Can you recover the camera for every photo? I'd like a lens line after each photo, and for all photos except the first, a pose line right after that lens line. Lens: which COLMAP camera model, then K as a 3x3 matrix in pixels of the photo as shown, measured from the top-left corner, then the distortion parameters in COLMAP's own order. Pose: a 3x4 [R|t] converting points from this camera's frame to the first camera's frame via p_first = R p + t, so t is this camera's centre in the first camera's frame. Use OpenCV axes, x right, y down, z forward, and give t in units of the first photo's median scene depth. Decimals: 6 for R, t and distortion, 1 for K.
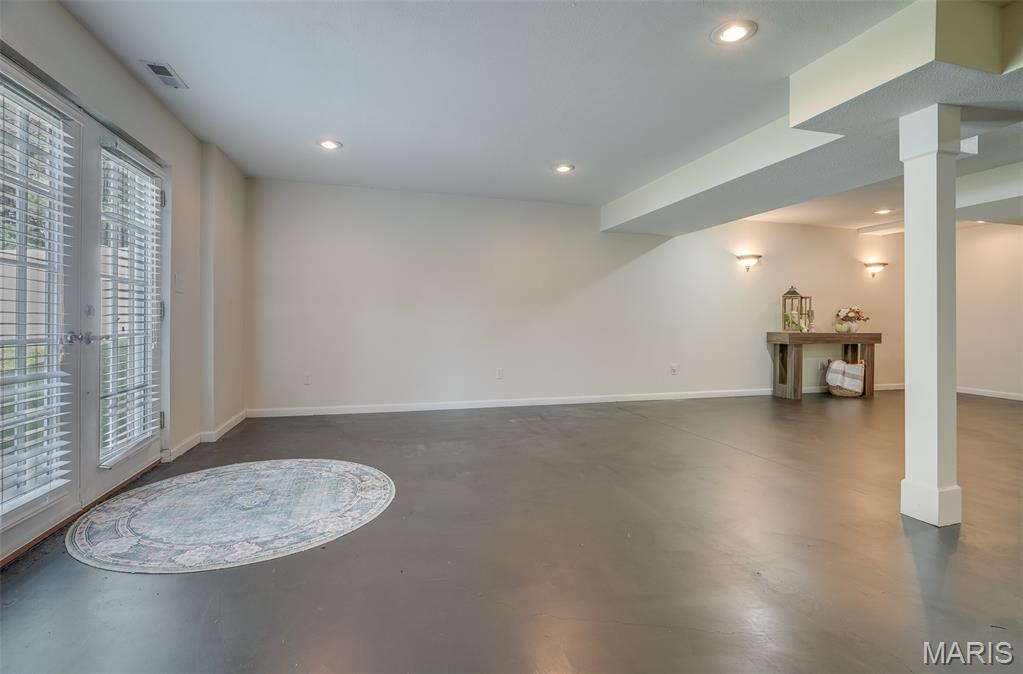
lens RADIAL K [[466.6, 0, 493.6], [0, 466.6, 327.4], [0, 0, 1]] dist [0.000466, -0.000094]
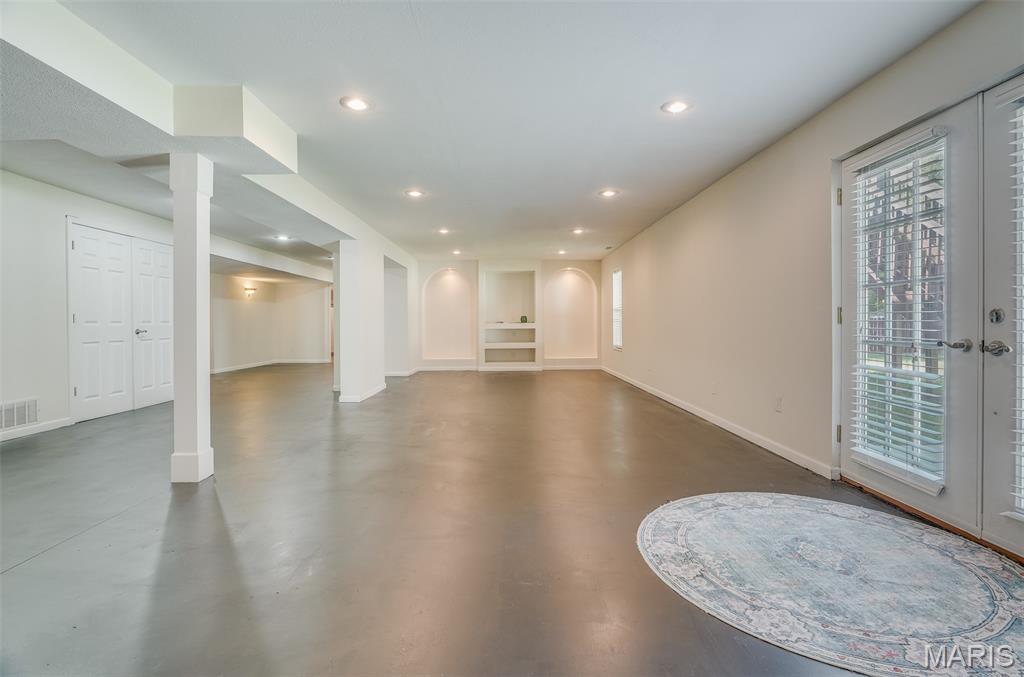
lens RADIAL K [[467.1, 0, 494.0], [0, 467.1, 328.9], [0, 0, 1]] dist [0.000466, -0.000094]
pose [[-0.961113, 0.001510, 0.276150, -0.217922], [0.007239, 0.999779, 0.019726, -0.039354], [-0.276060, 0.020958, -0.960912, 2.047348]]
